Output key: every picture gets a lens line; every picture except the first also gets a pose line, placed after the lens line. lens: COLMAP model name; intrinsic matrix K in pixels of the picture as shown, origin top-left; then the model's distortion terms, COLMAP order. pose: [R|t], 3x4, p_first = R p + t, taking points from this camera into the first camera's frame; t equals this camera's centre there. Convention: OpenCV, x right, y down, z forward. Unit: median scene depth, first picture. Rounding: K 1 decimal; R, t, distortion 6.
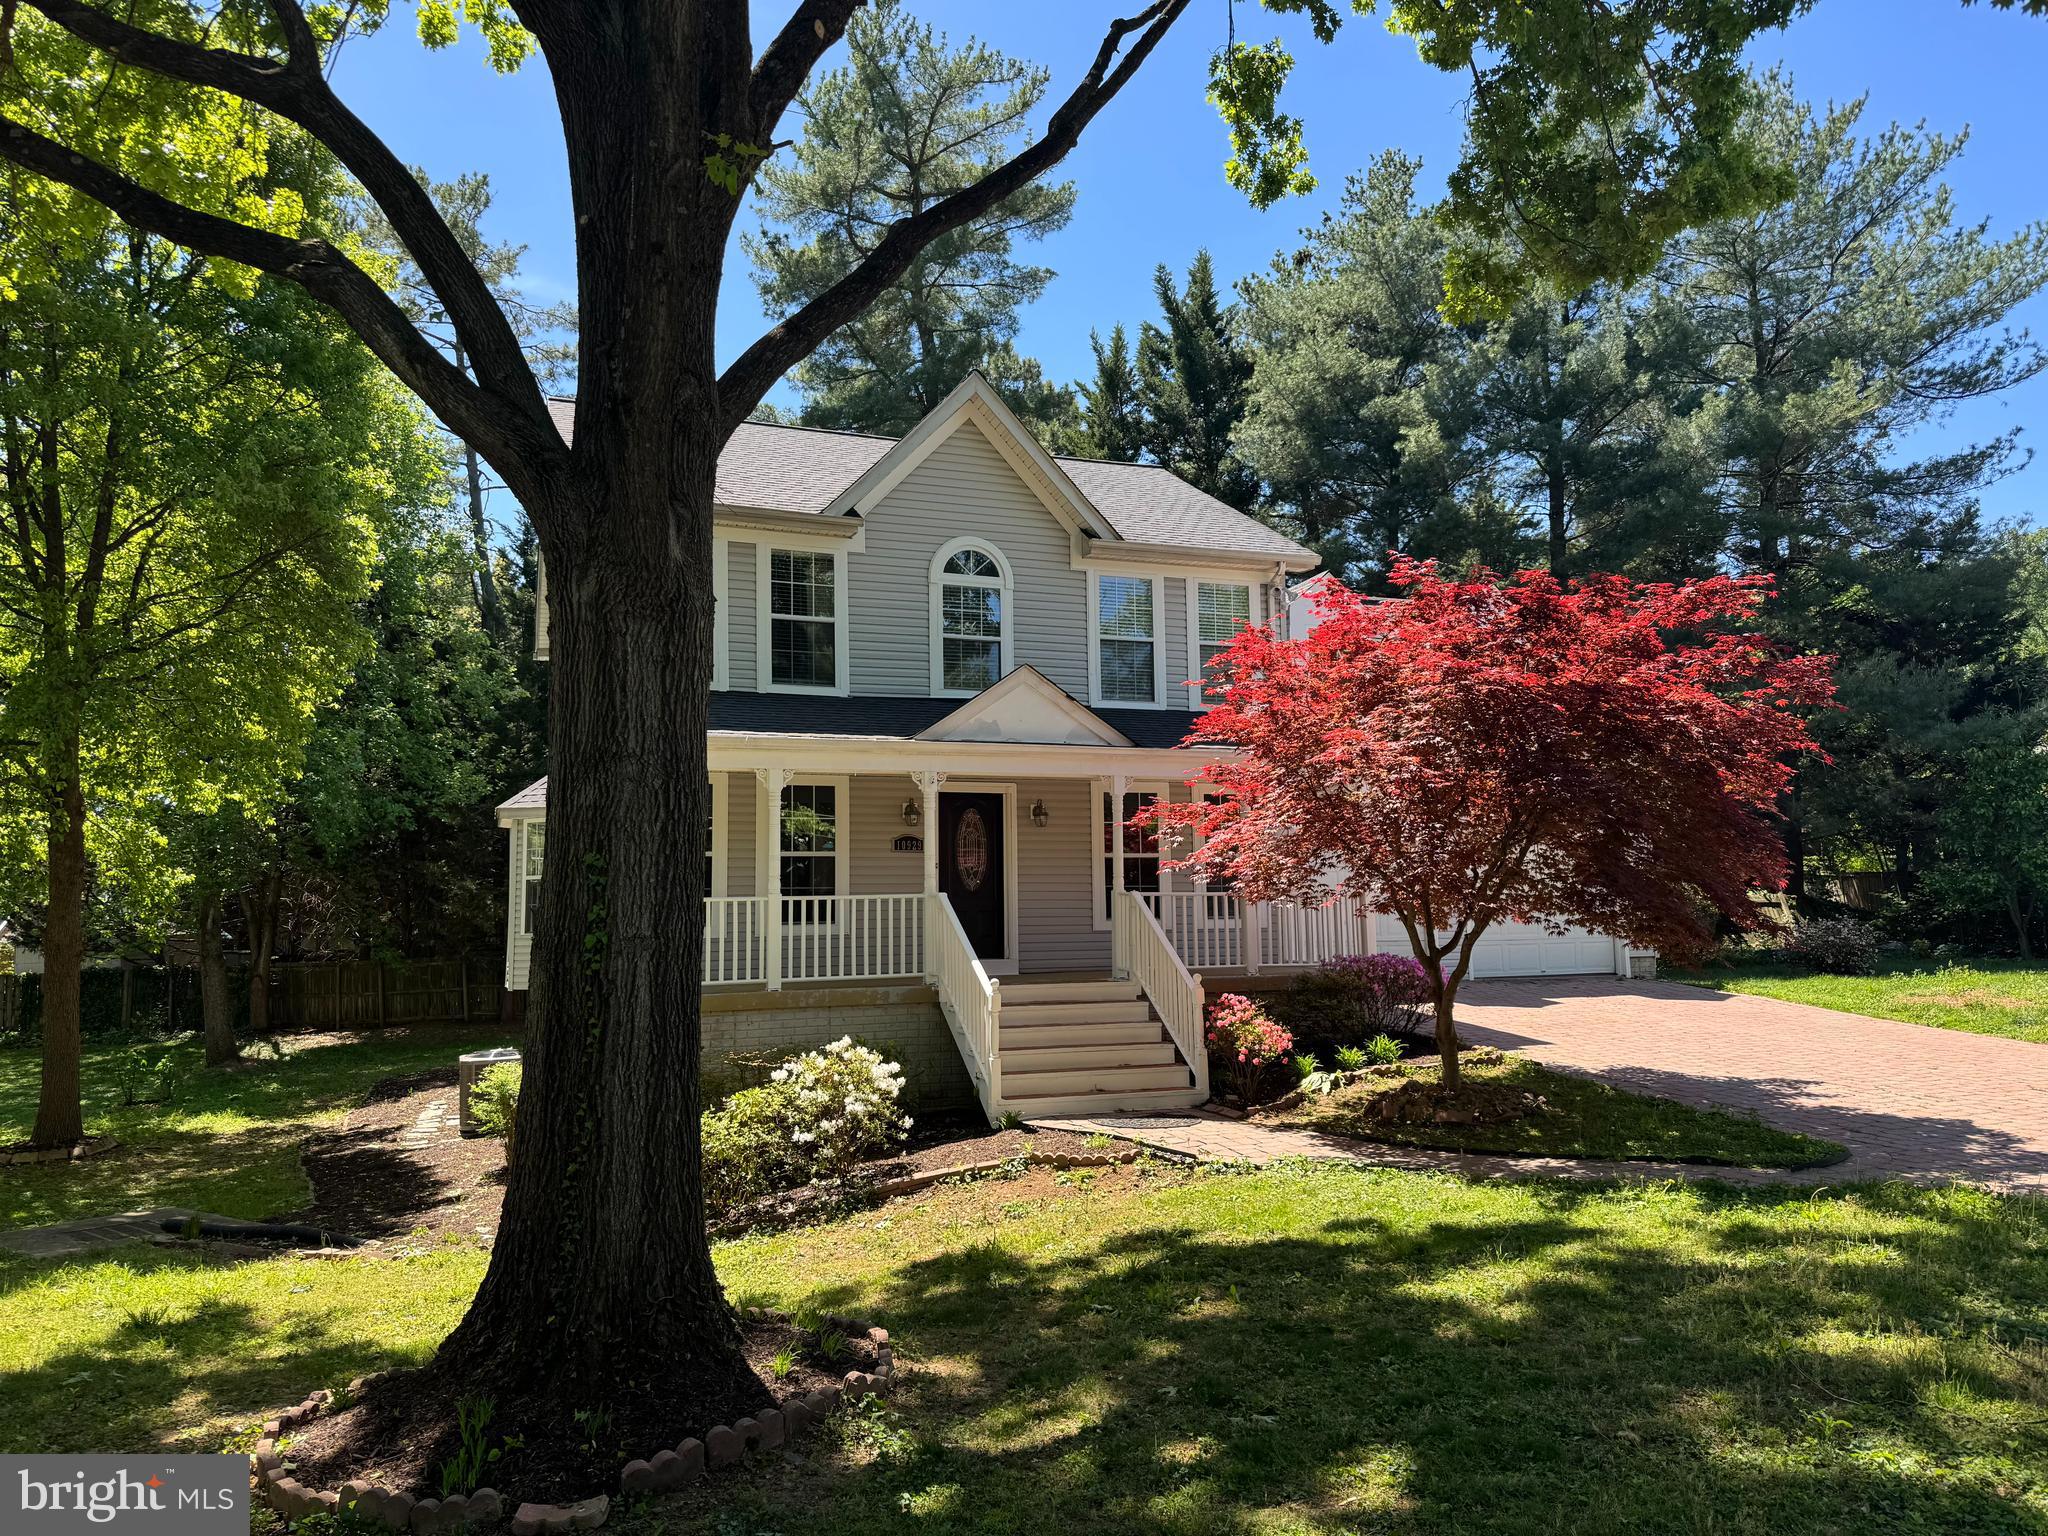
lens RADIAL K [[1454.6, 0, 1022.6], [0, 1454.6, 768.3], [0, 0, 1]] dist [0.059406, -0.078147]
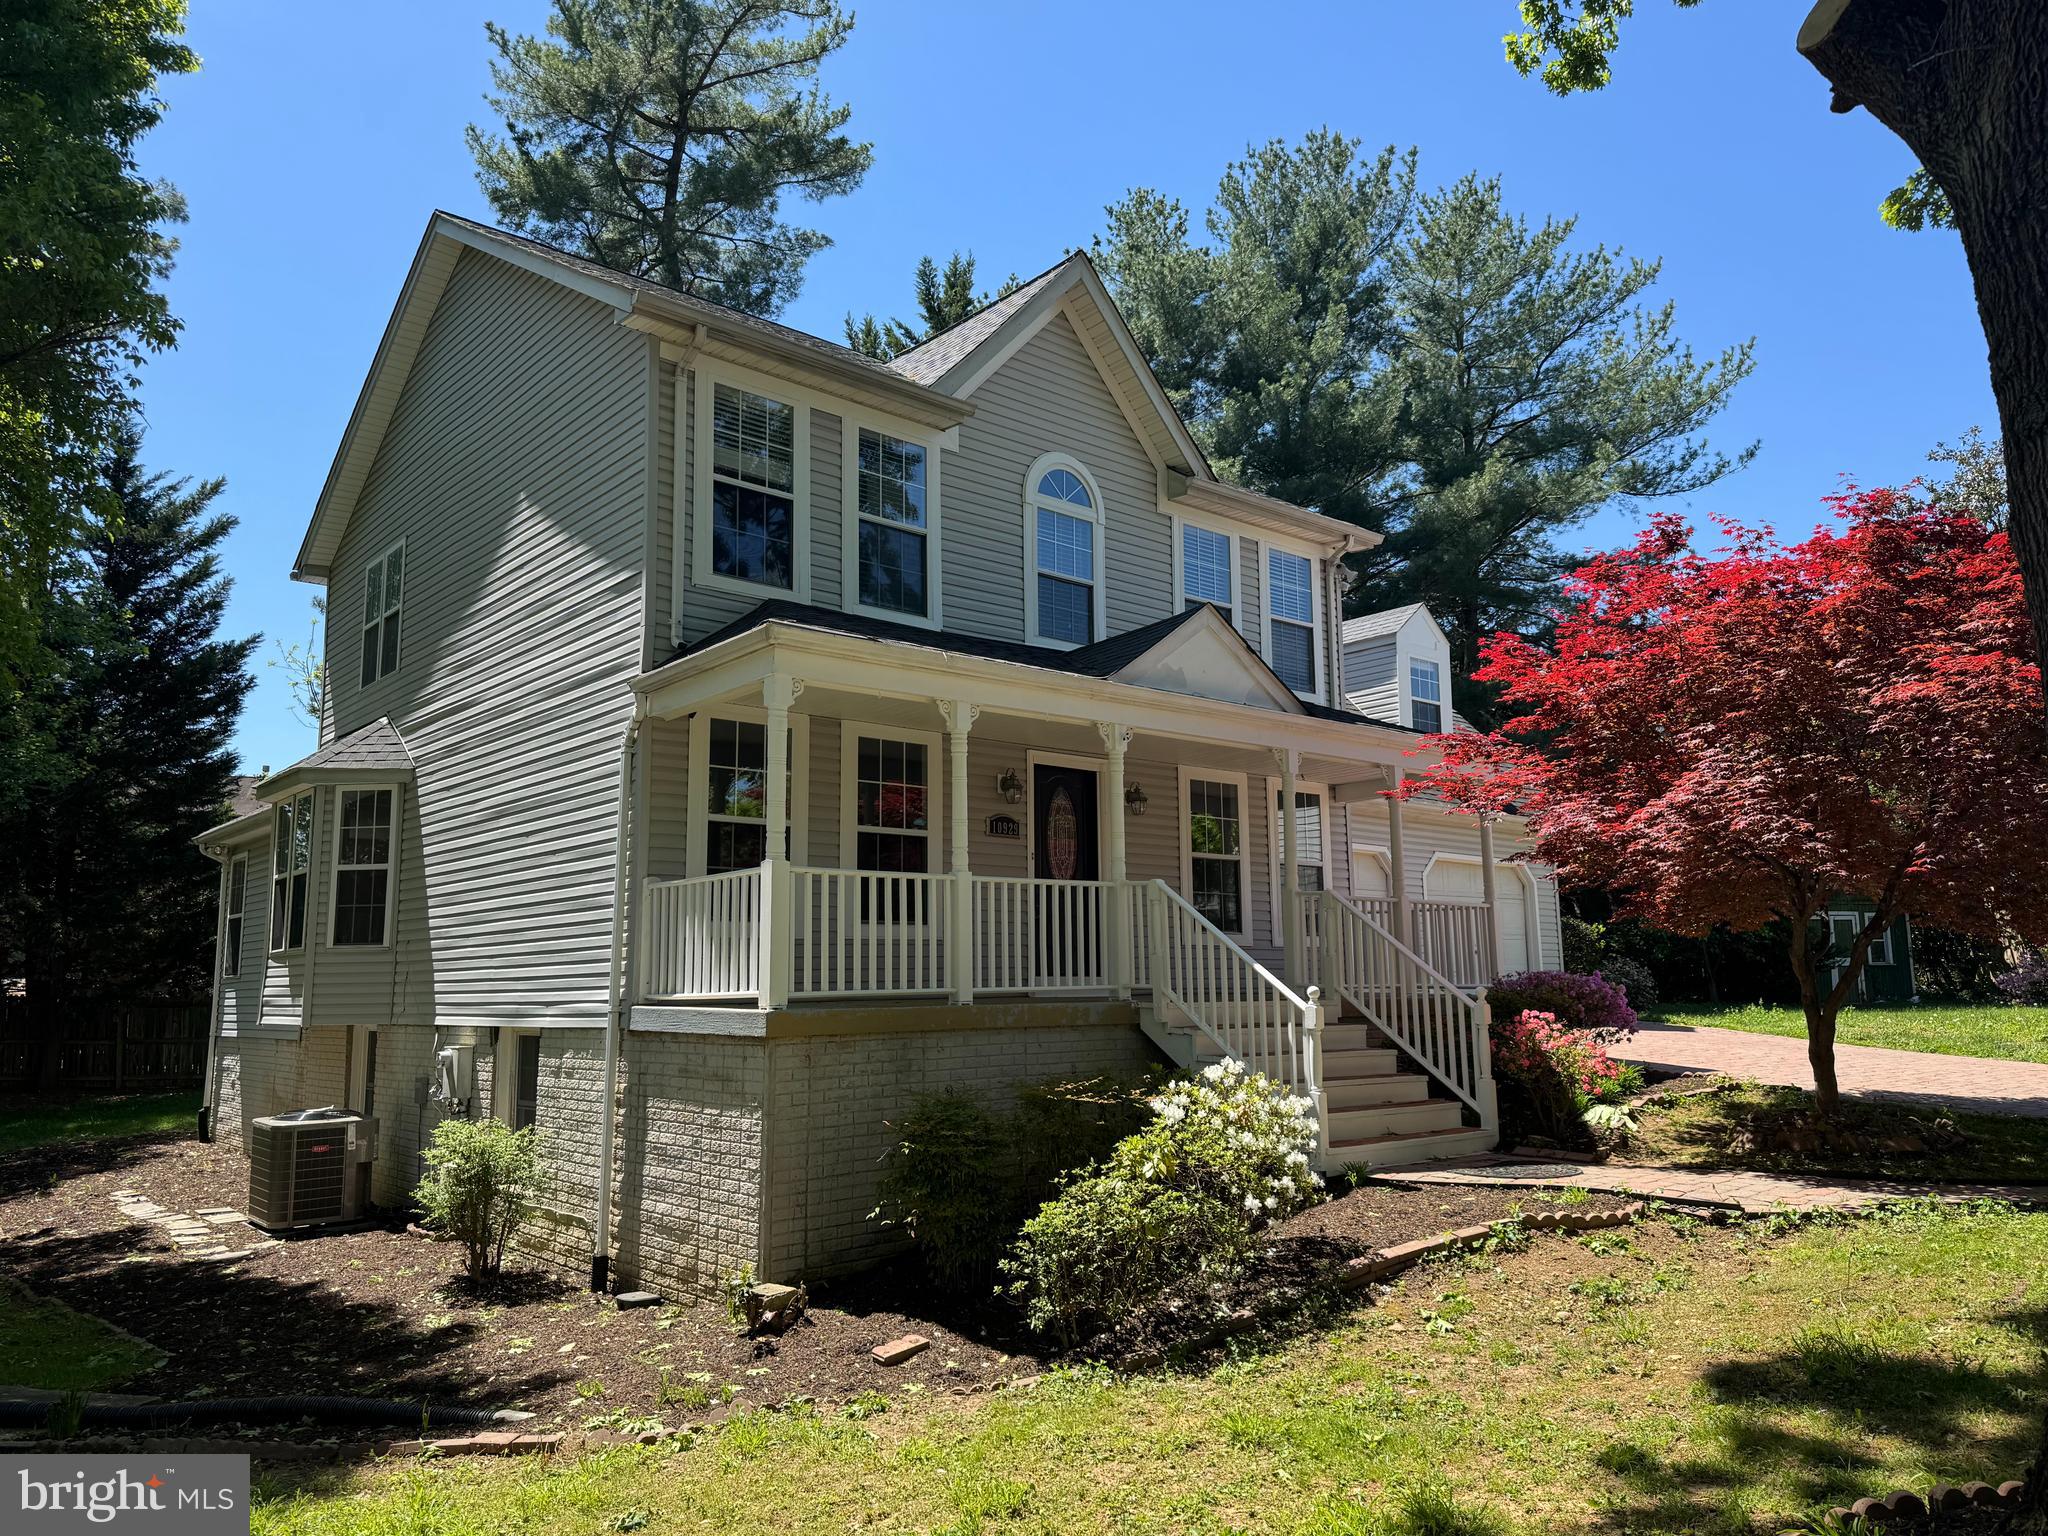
lens RADIAL K [[1454.6, 0, 1037.0], [0, 1454.6, 763.1], [0, 0, 1]] dist [0.059406, -0.078147]
pose [[0.937463, 0.060776, 0.342739, -0.346995], [-0.044528, 0.997488, -0.055088, 0.063204], [-0.345226, 0.036382, 0.937814, 0.272741]]
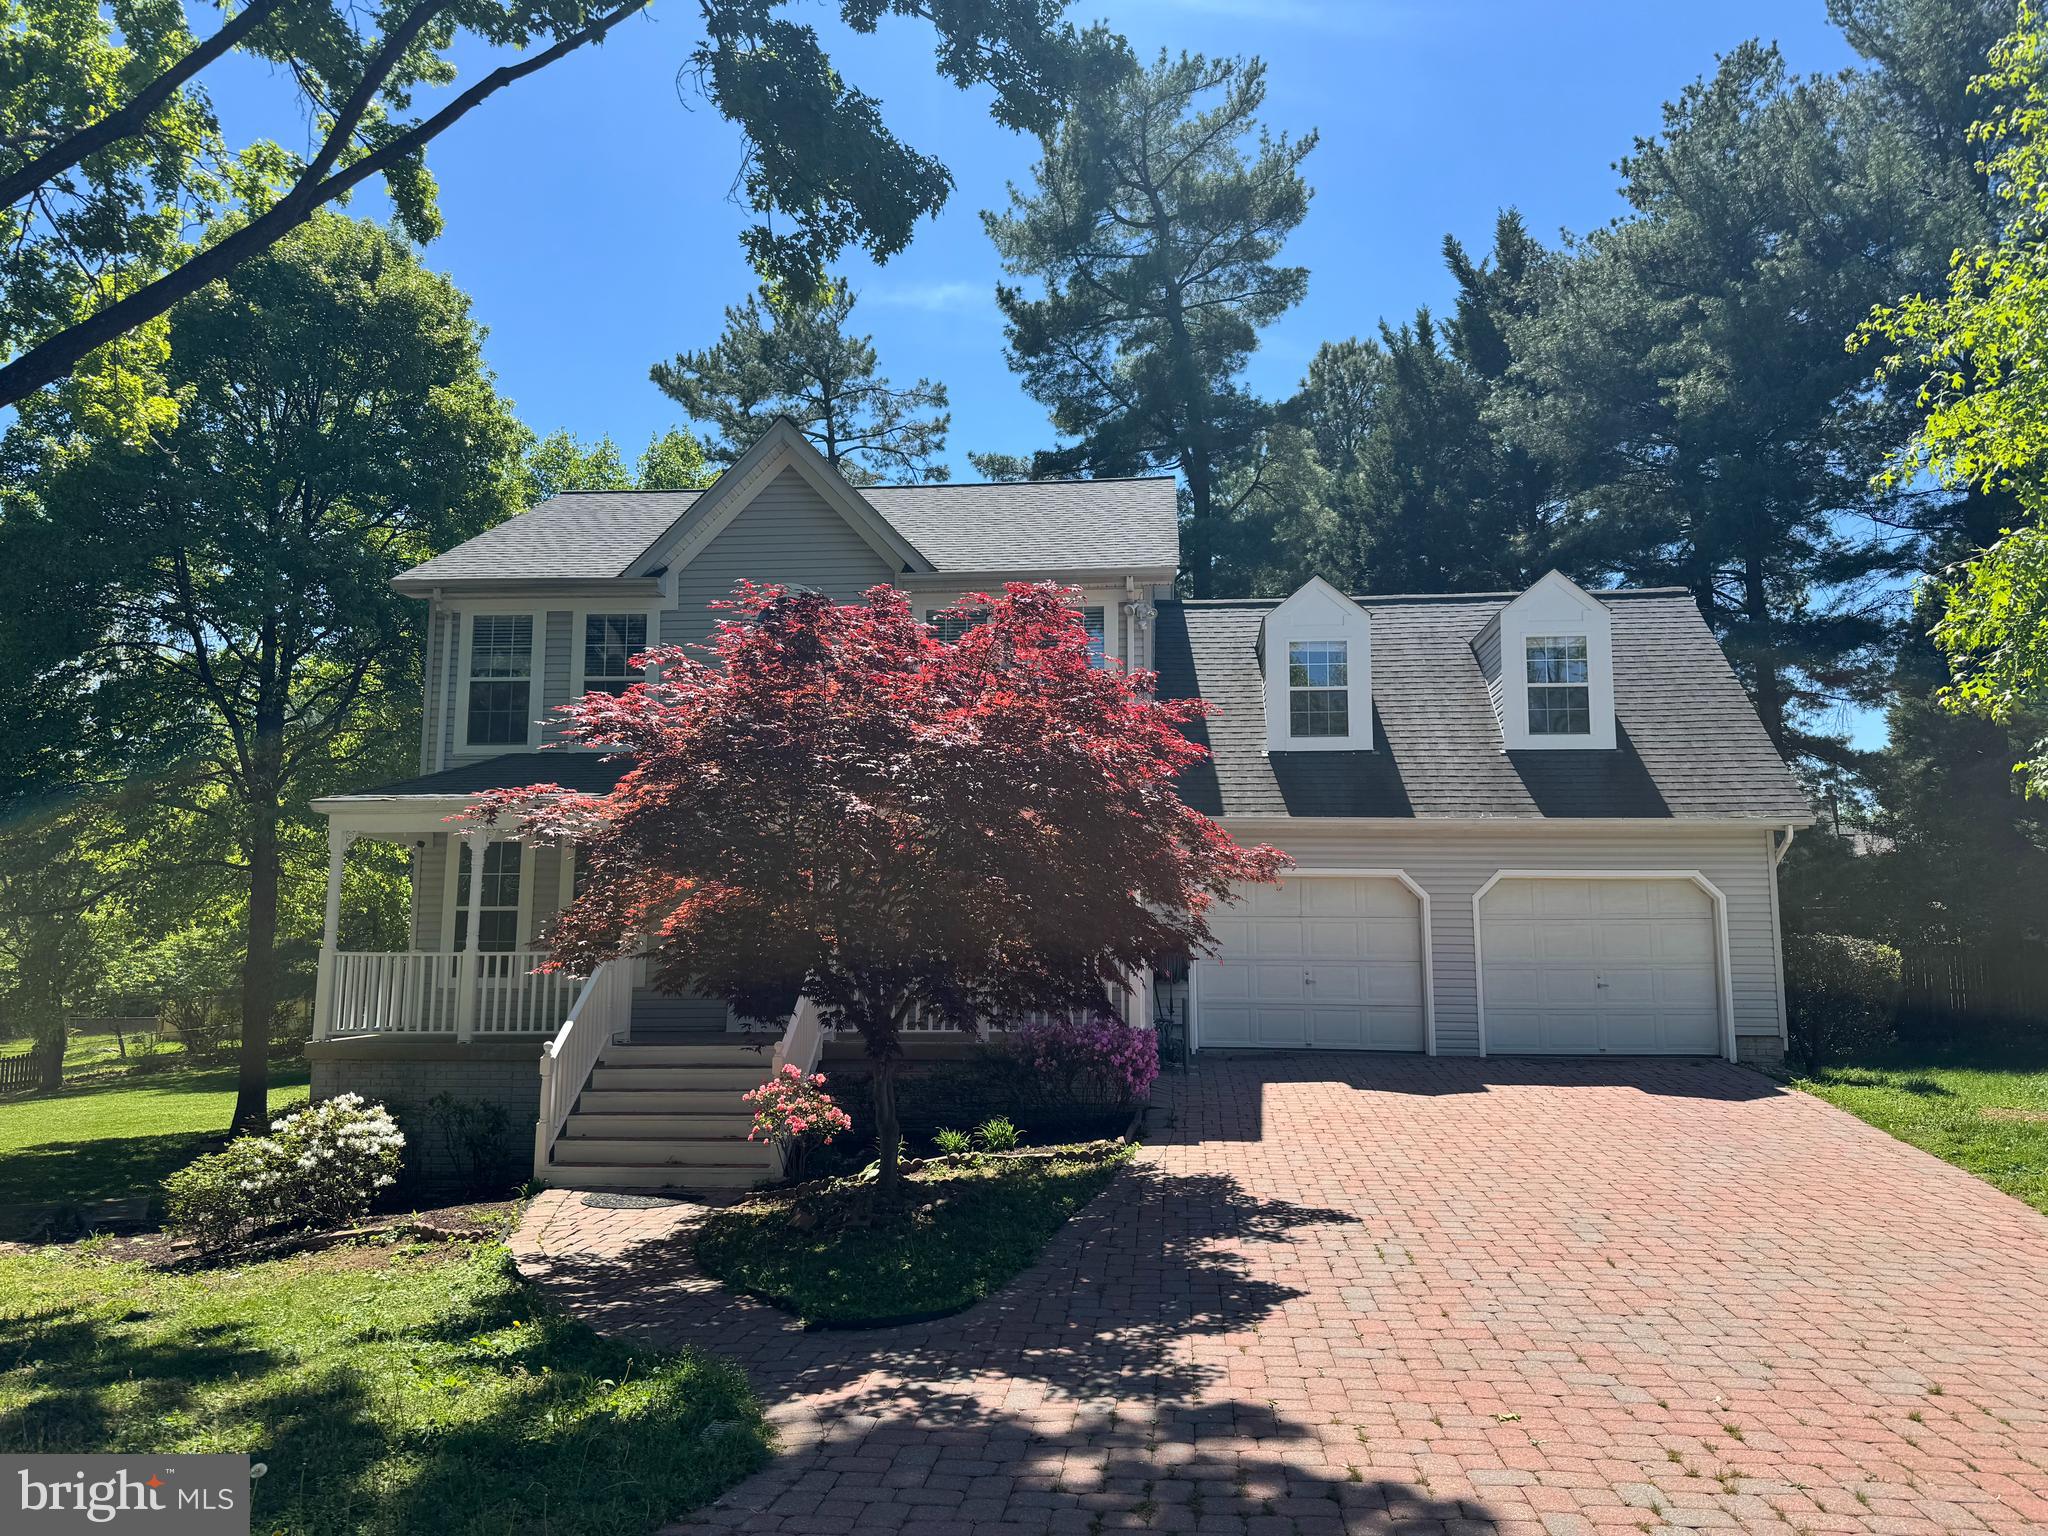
lens RADIAL K [[1454.6, 0, 1022.4], [0, 1454.6, 777.2], [0, 0, 1]] dist [0.059406, -0.078147]
pose [[0.901653, -0.039337, -0.430667, 0.575859], [0.031682, 0.999187, -0.024936, 0.001772], [0.431298, 0.008840, 0.902166, 0.199344]]
